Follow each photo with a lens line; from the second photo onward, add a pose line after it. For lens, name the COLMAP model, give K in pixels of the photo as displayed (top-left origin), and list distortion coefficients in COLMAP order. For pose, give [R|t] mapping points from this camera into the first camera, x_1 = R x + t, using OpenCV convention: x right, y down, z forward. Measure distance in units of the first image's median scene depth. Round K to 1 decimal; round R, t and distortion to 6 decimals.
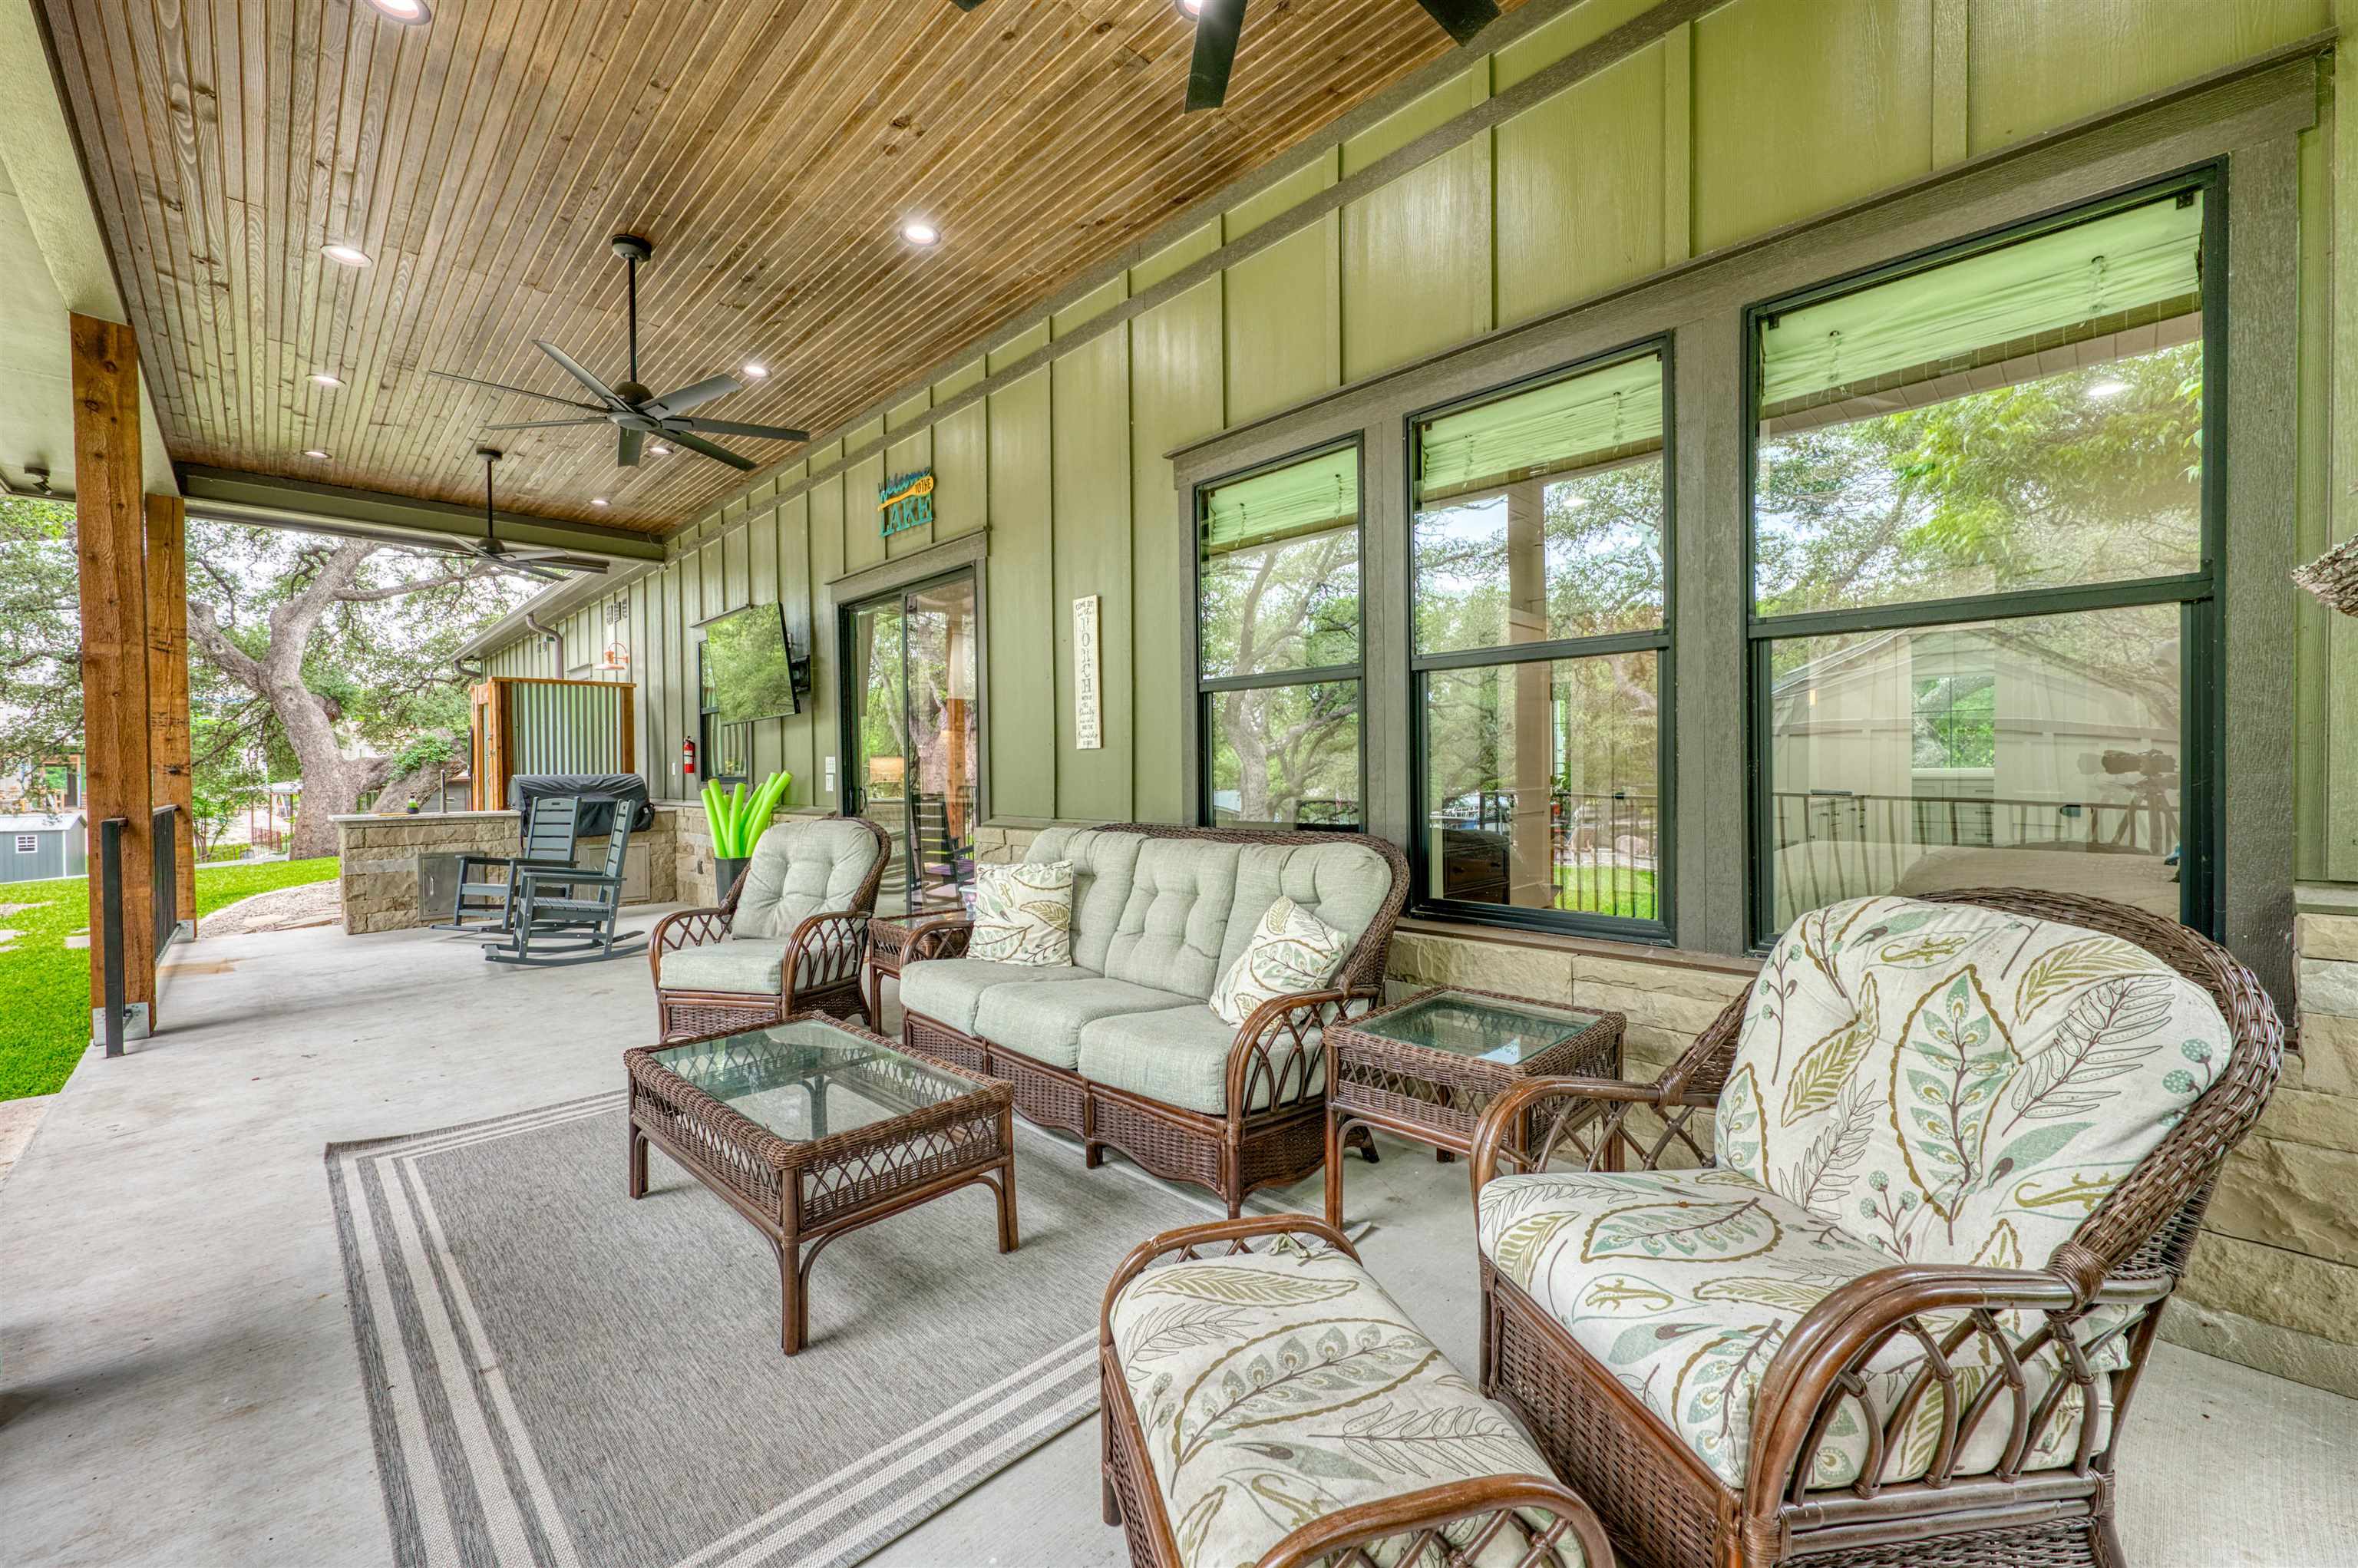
lens RADIAL K [[926.4, 0, 1177.2], [0, 926.4, 784.0], [0, 0, 1]] dist [-0.002503, 0.000807]
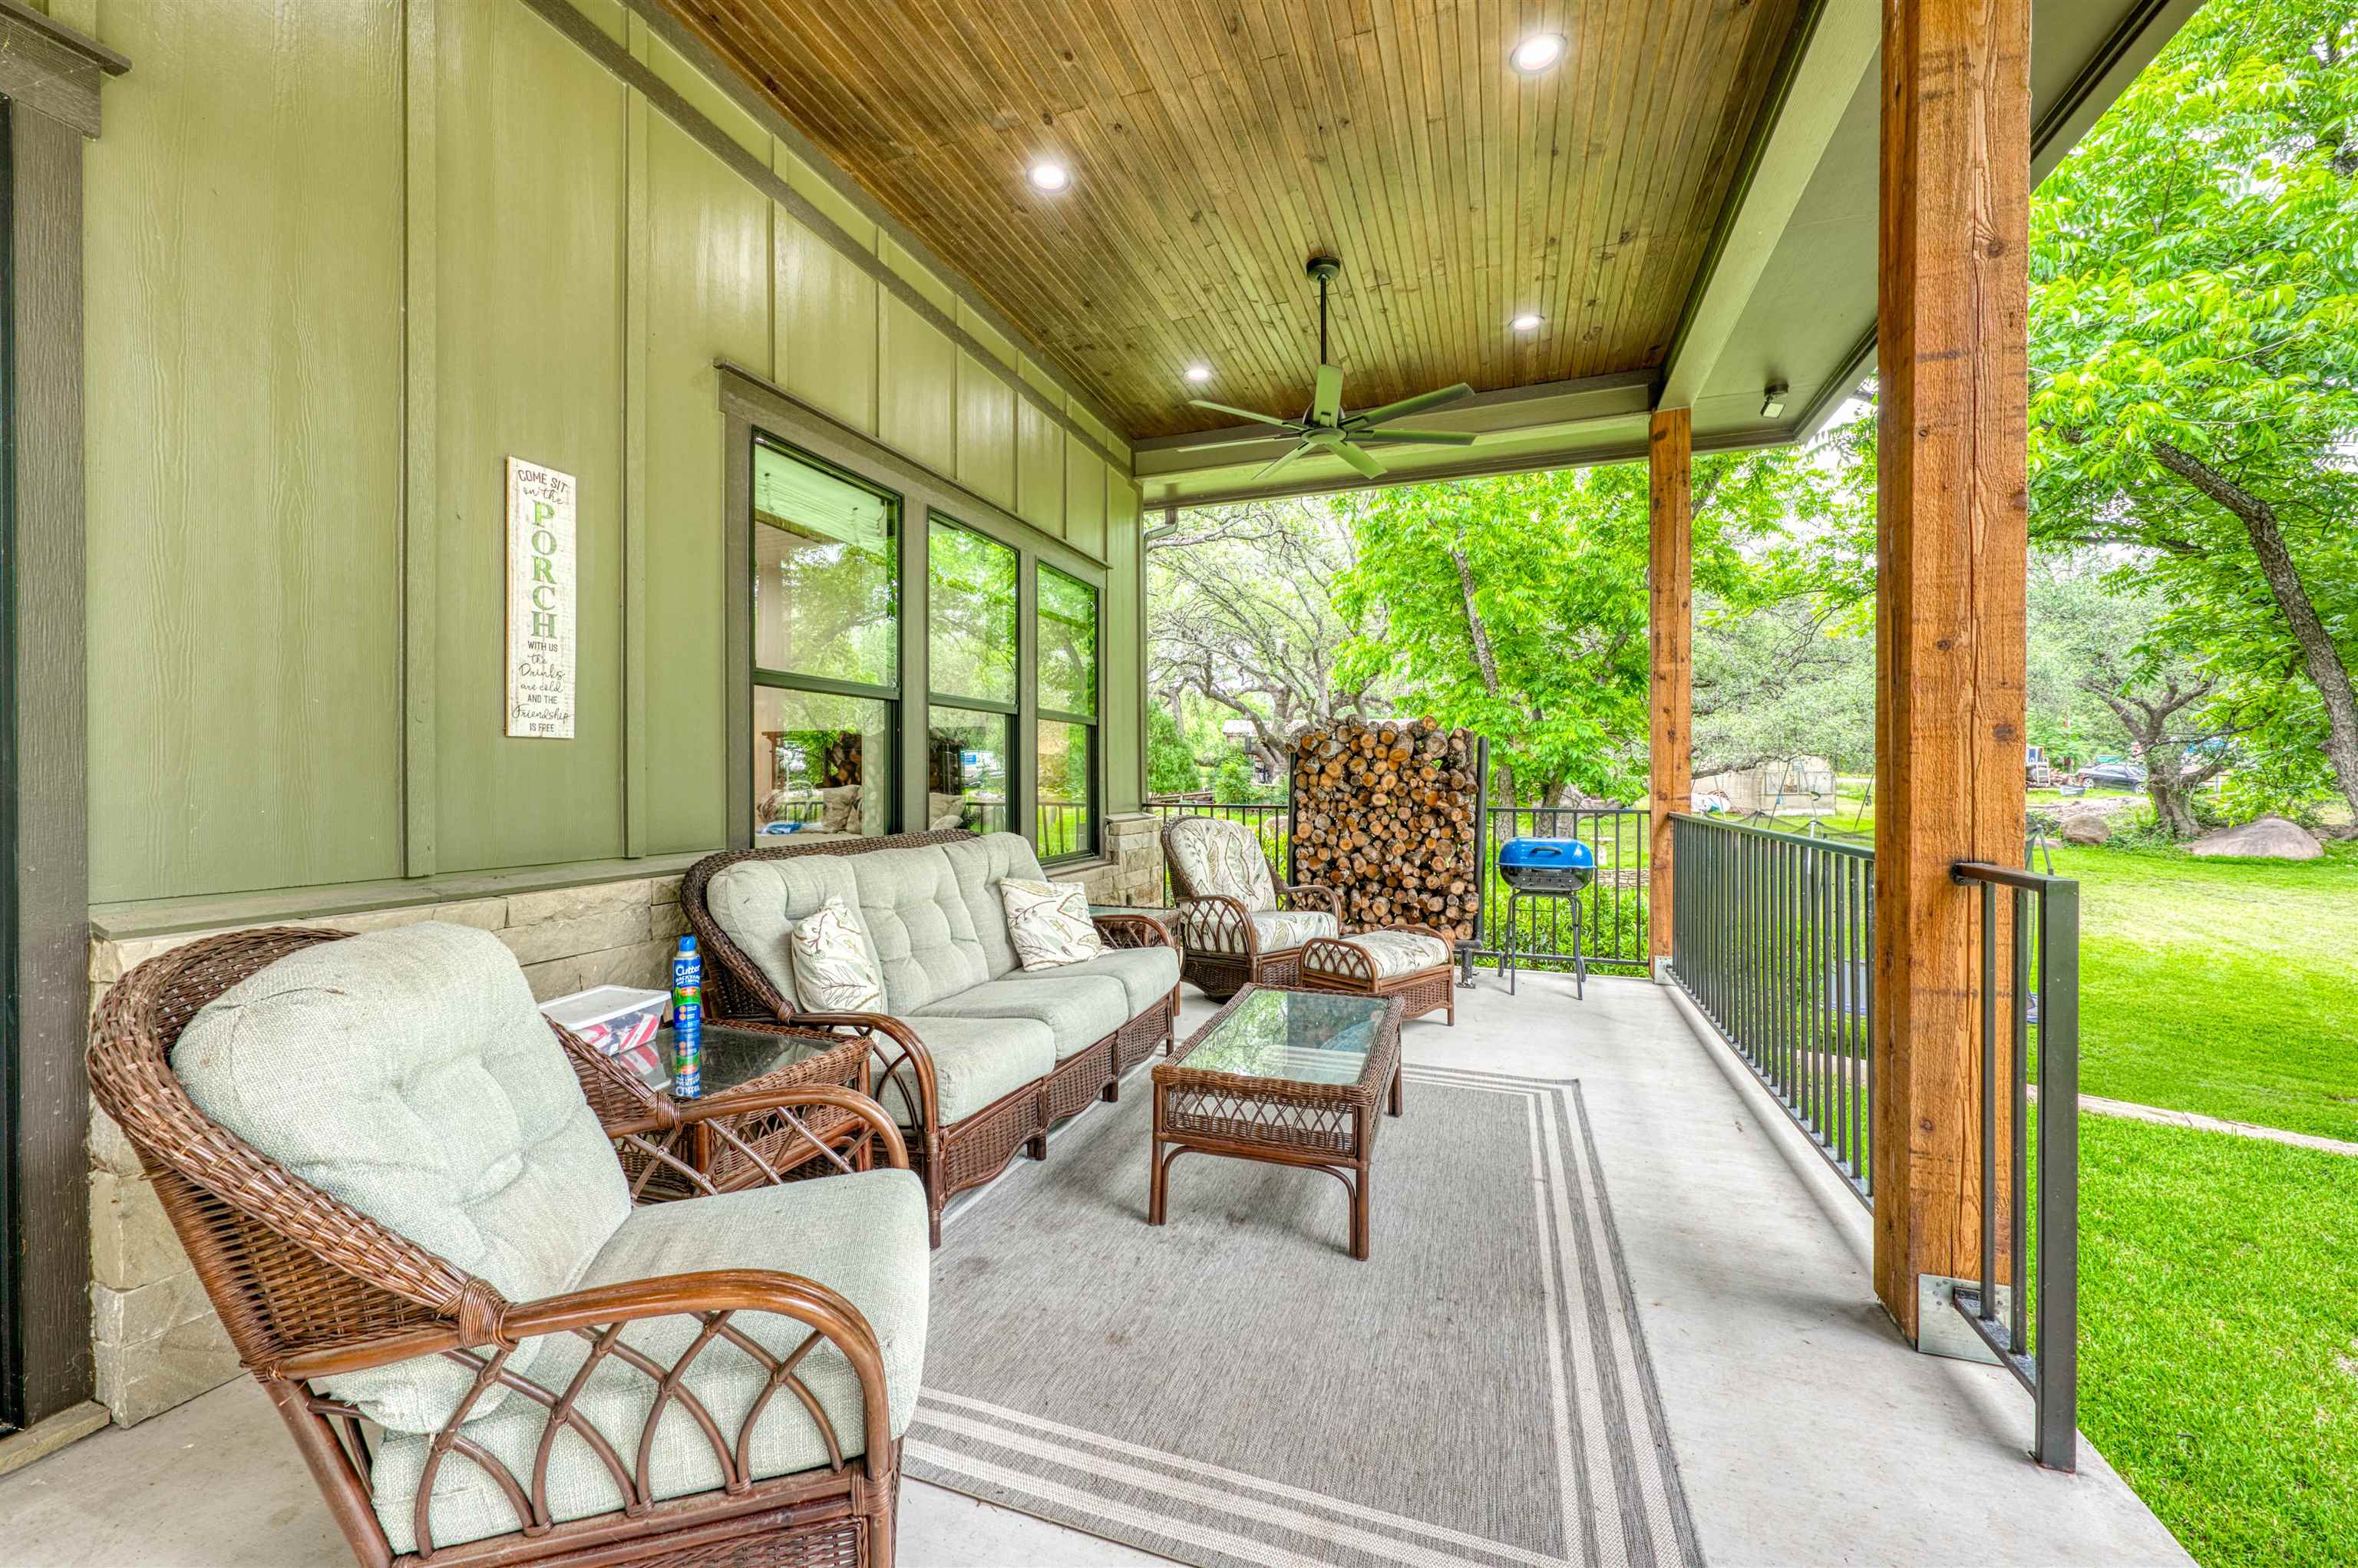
lens RADIAL K [[926.4, 0, 1172.4], [0, 926.4, 773.9], [0, 0, 1]] dist [-0.002503, 0.000807]
pose [[-0.433061, 0.006993, 0.901337, -1.584705], [0.016640, 0.999862, 0.000237, -0.021078], [-0.901211, 0.015101, -0.433117, 1.872652]]
